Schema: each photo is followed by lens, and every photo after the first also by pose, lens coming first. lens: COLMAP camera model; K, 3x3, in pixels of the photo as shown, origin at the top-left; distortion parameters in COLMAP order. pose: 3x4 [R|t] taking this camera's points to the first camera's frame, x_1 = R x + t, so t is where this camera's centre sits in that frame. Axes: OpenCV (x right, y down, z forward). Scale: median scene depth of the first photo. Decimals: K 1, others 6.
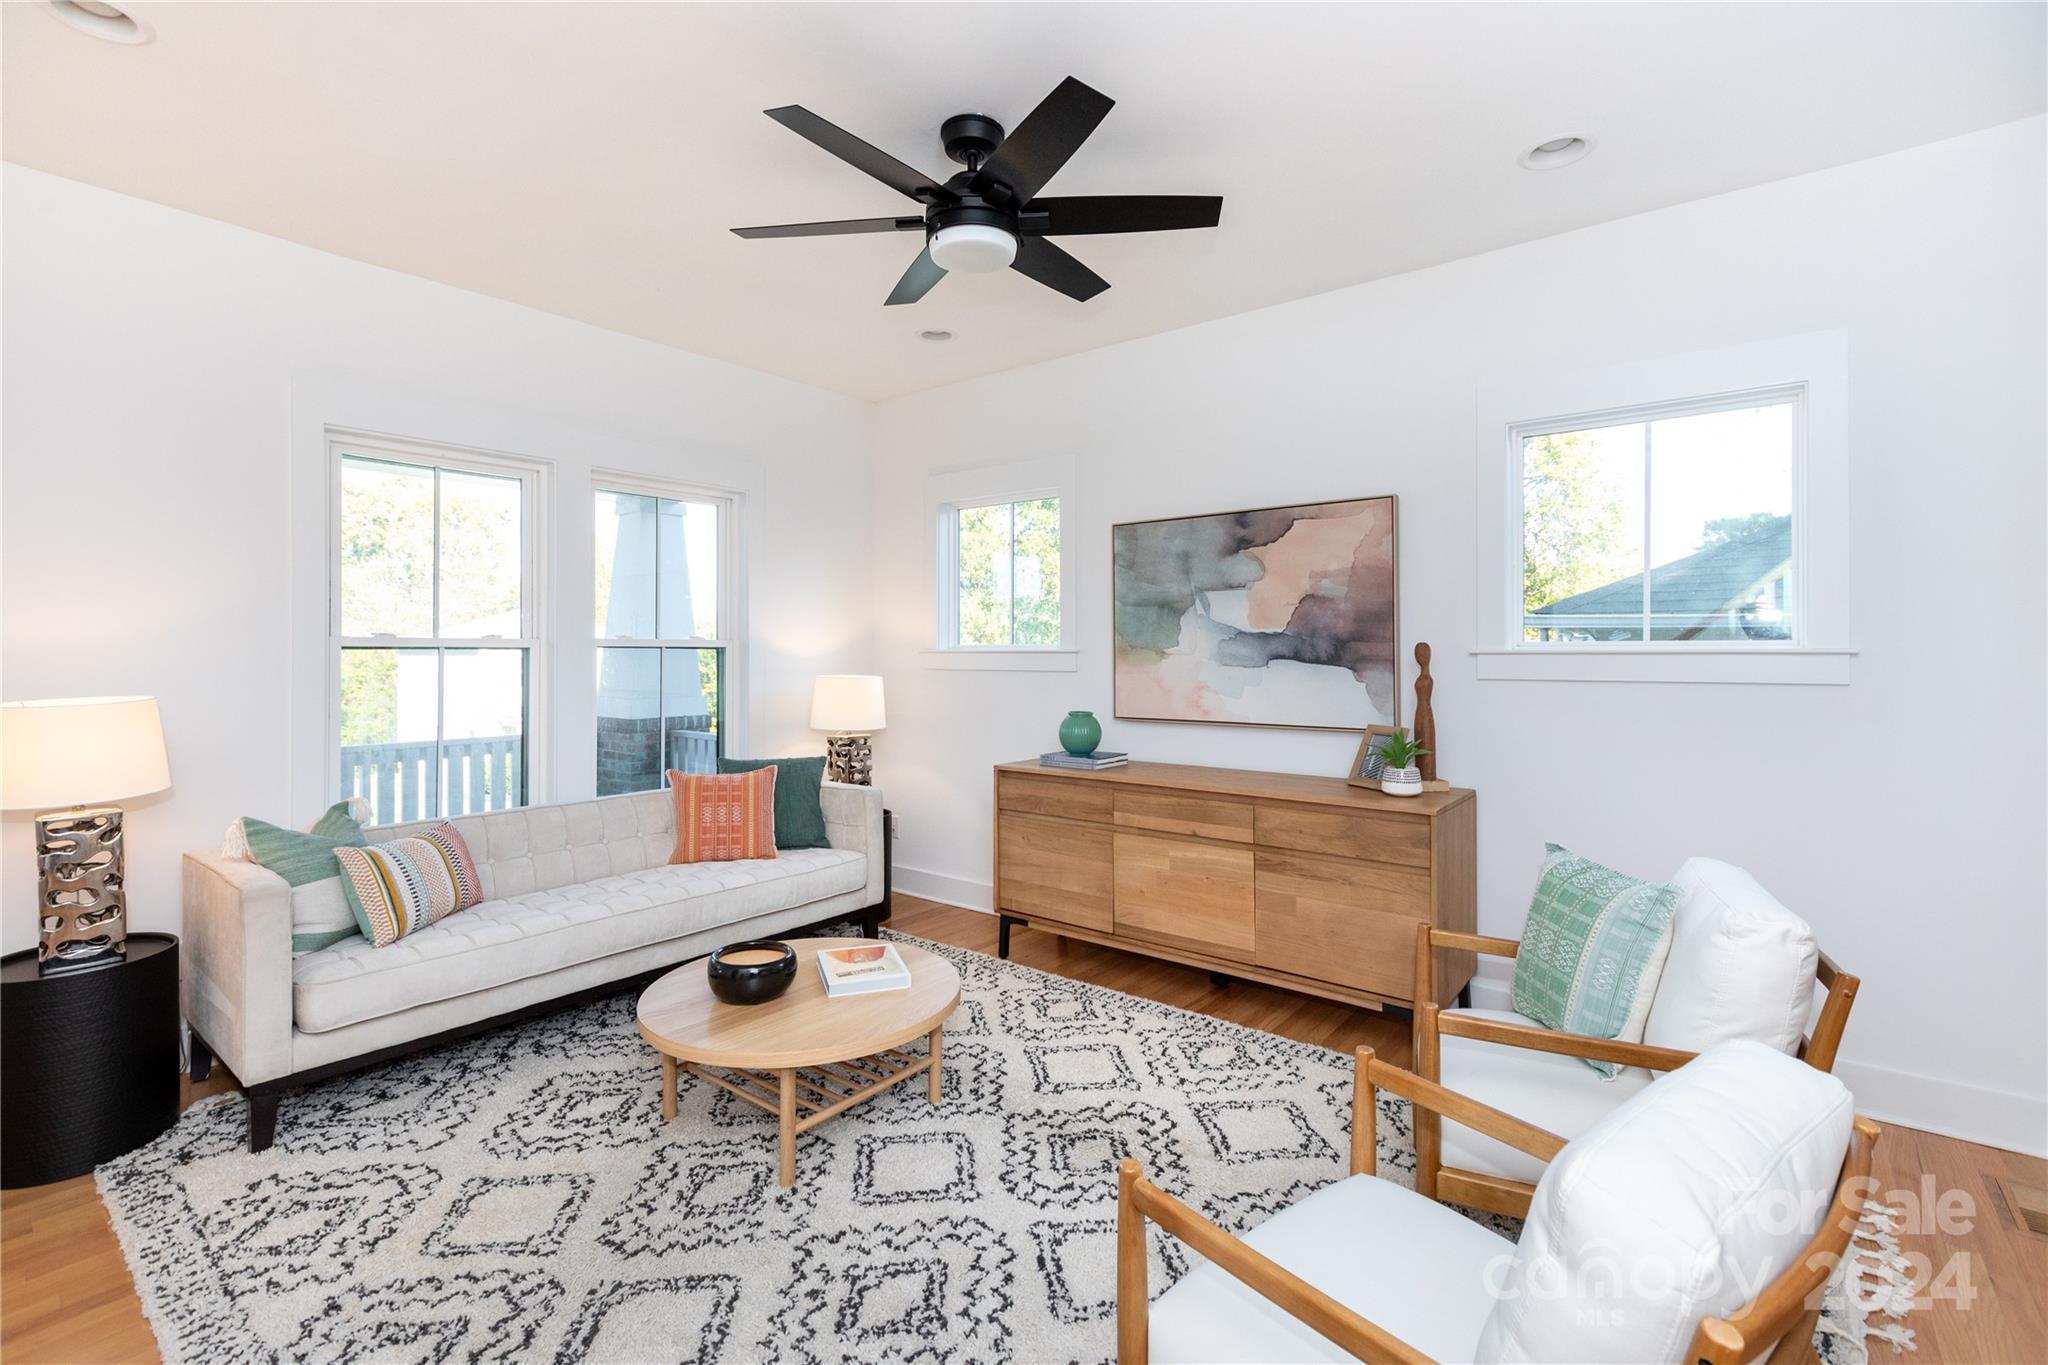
lens RADIAL K [[924.5, 0, 1012.2], [0, 924.5, 651.4], [0, 0, 1]] dist [-0.004864, 0.001149]
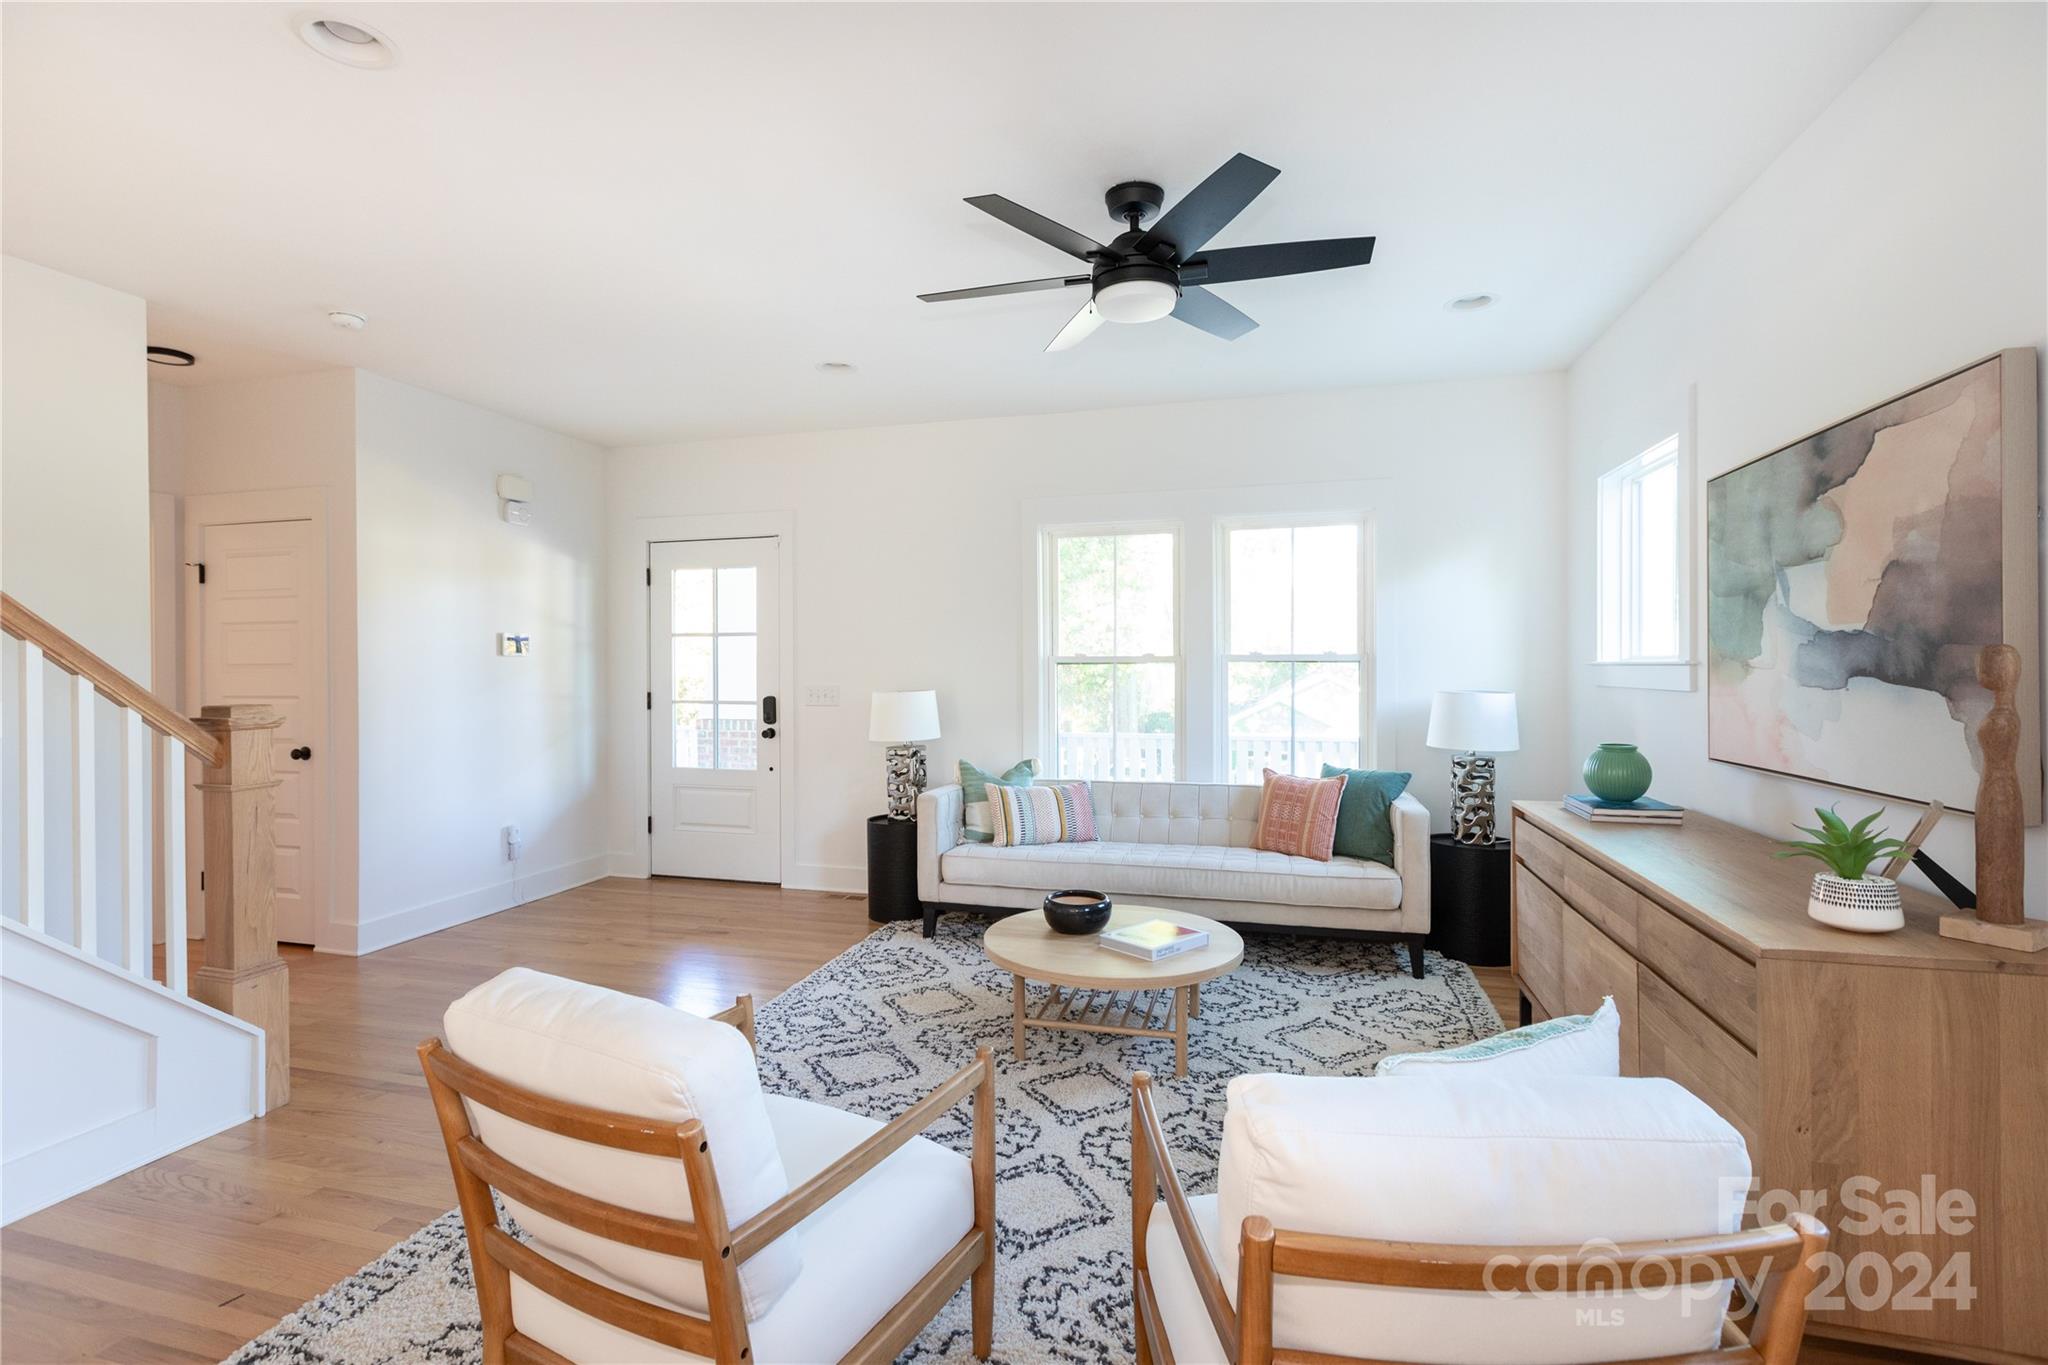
lens RADIAL K [[924.5, 0, 1007.0], [0, 924.5, 672.3], [0, 0, 1]] dist [-0.004864, 0.001149]
pose [[0.394966, 0.006271, -0.918674, 0.634189], [0.001811, 0.999969, 0.007605, 0.000629], [0.918694, -0.004668, 0.394943, 0.289167]]
